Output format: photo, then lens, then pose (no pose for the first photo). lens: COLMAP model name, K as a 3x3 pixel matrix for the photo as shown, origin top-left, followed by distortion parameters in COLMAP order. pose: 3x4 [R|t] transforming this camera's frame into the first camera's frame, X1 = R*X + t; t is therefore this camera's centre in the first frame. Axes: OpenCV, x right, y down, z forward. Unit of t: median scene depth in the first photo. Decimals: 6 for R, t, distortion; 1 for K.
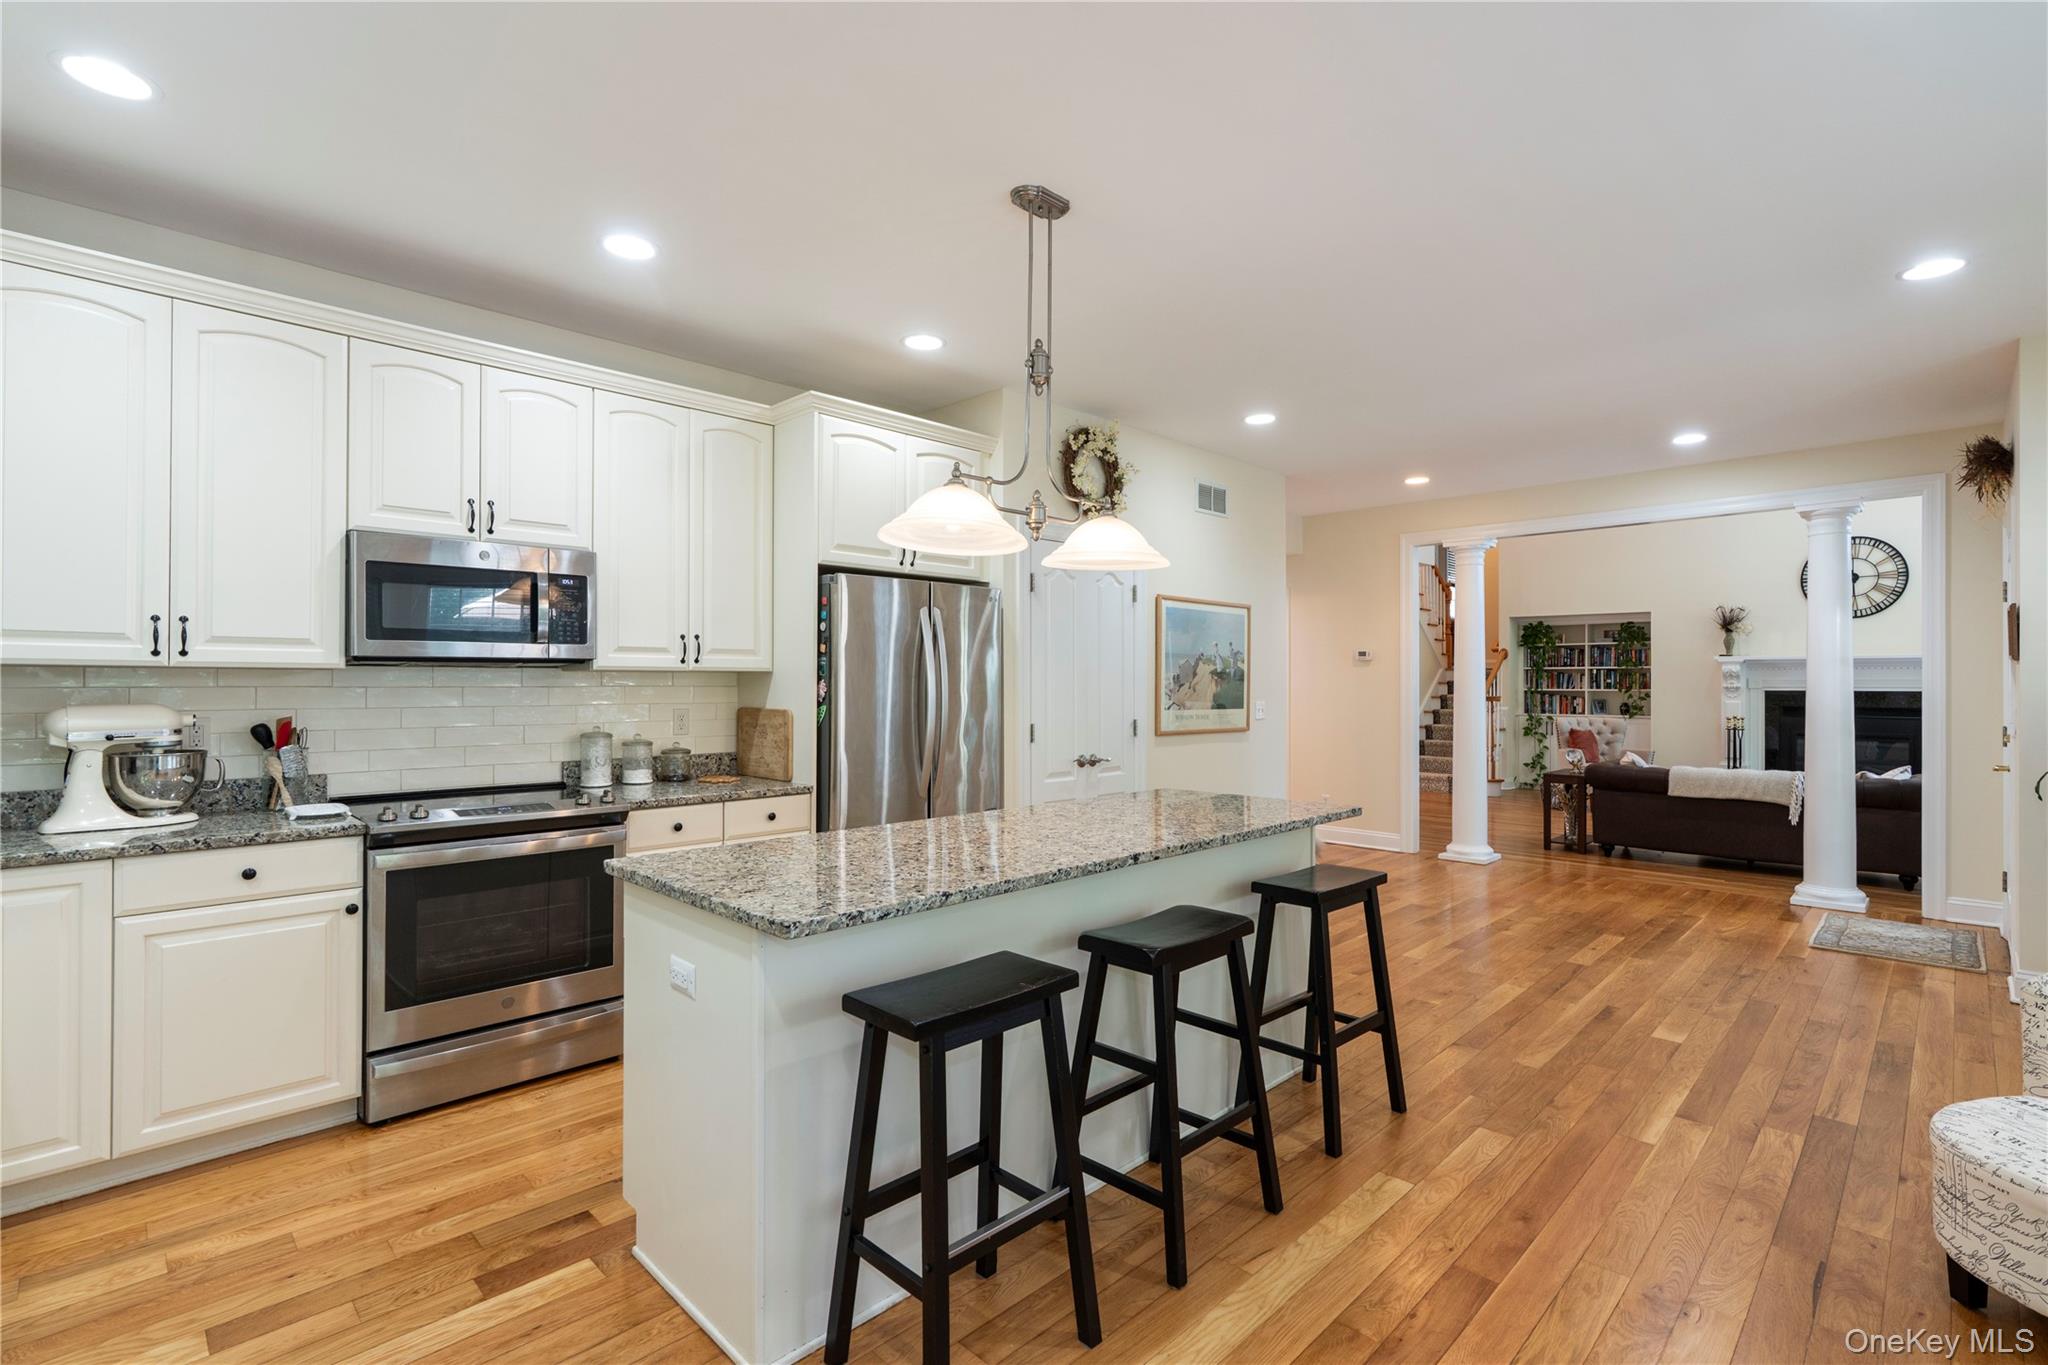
lens RADIAL K [[926.8, 0, 1043.6], [0, 926.8, 680.6], [0, 0, 1]] dist [-0.012439, 0.006562]
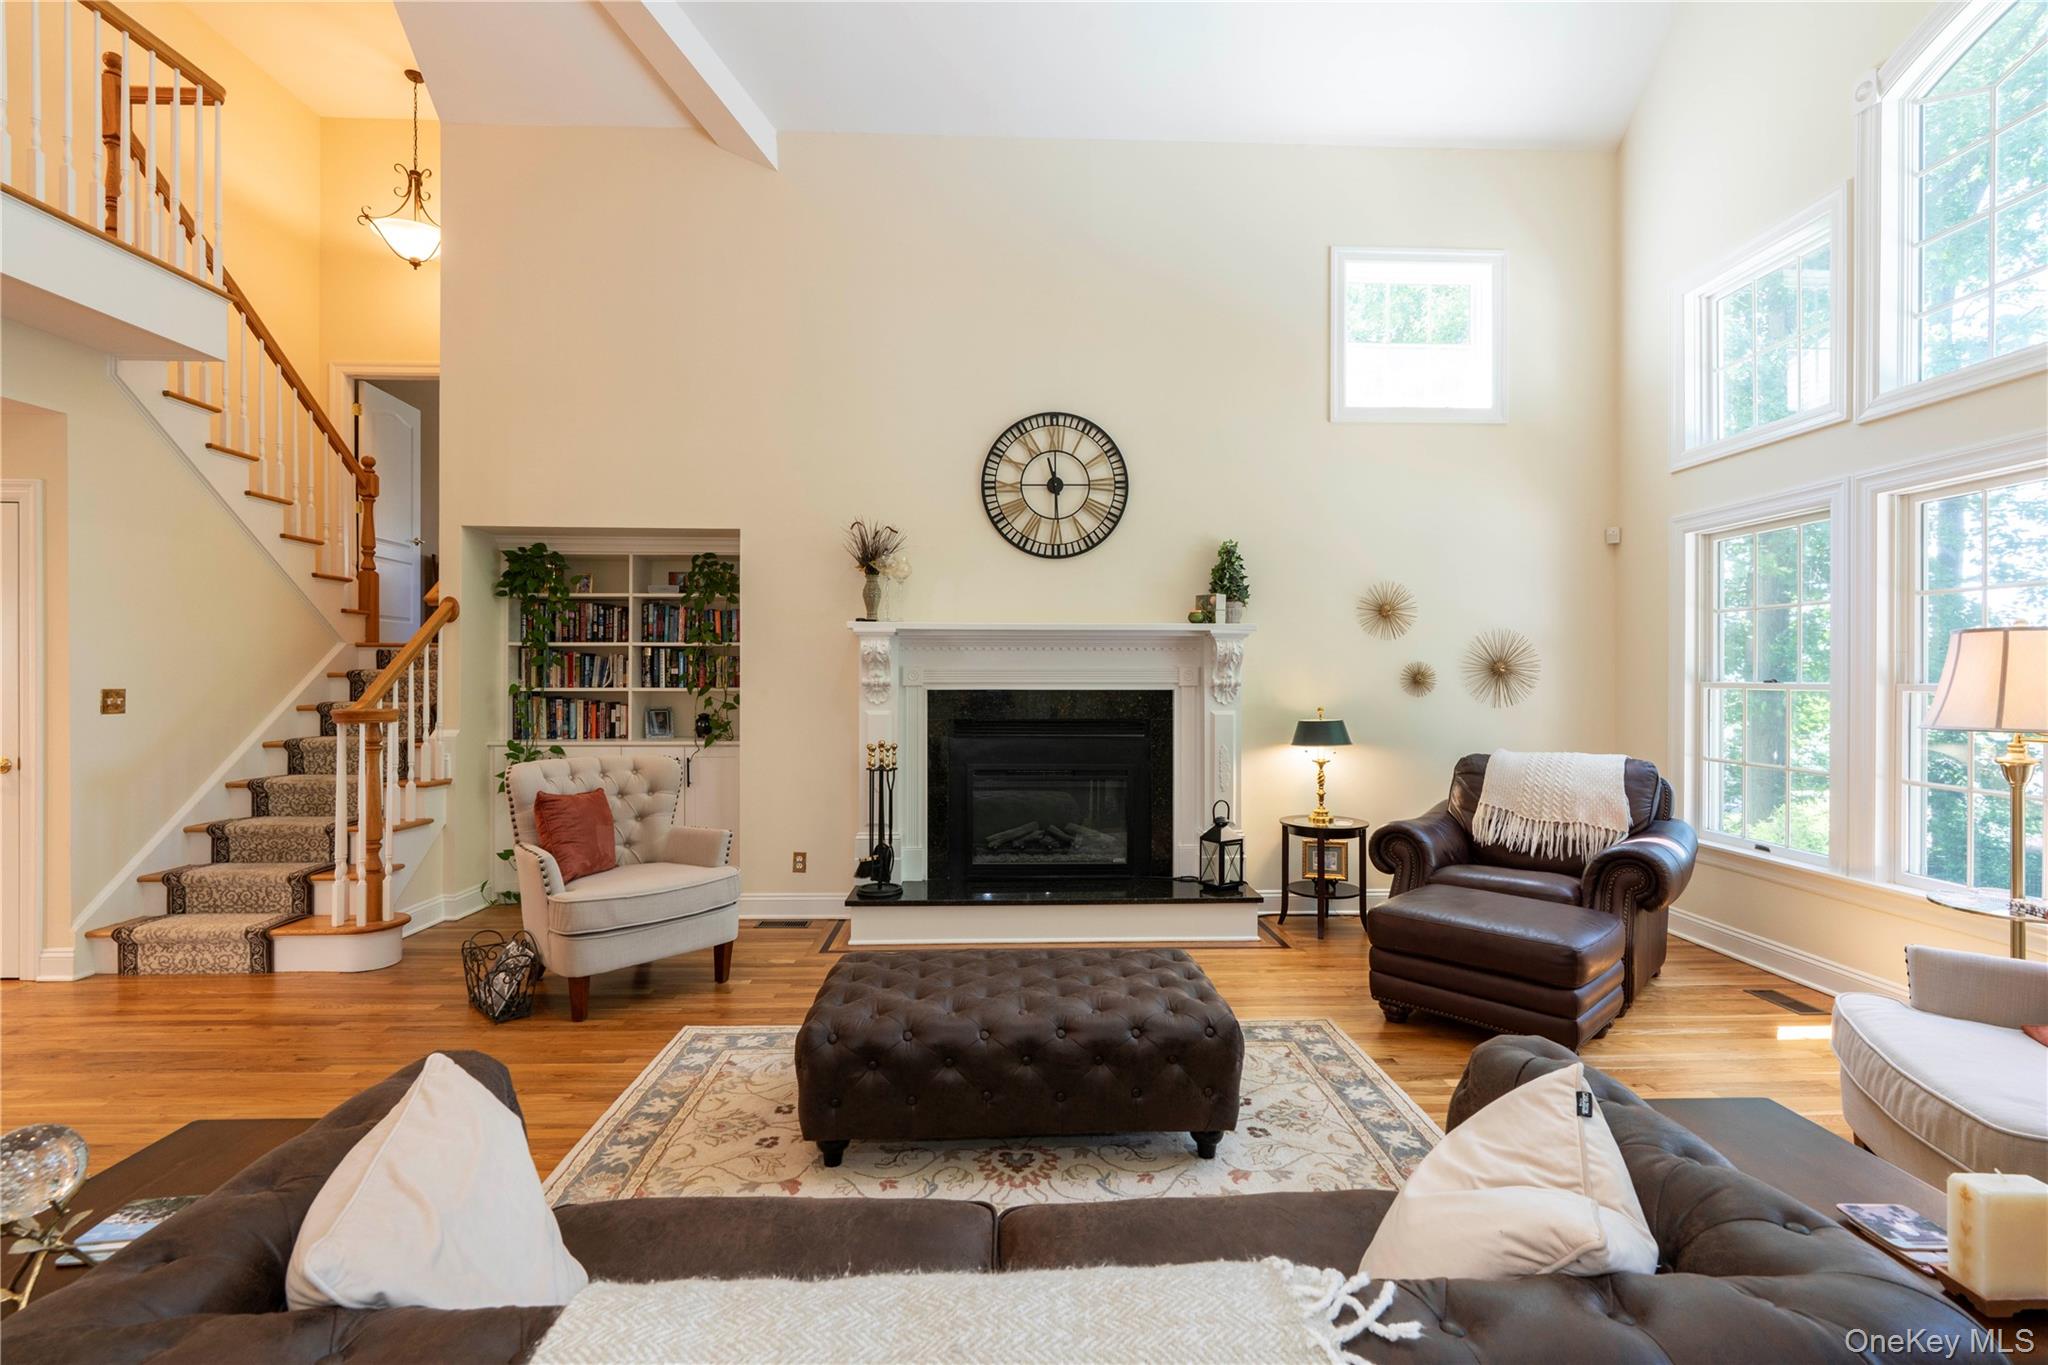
lens RADIAL K [[926.8, 0, 1030.5], [0, 926.8, 675.6], [0, 0, 1]] dist [-0.012439, 0.006562]
pose [[0.686728, 0.002097, 0.726912, 0.407833], [-0.002639, 0.999996, -0.000392, 0.002651], [-0.726910, -0.001649, 0.686731, 0.552727]]
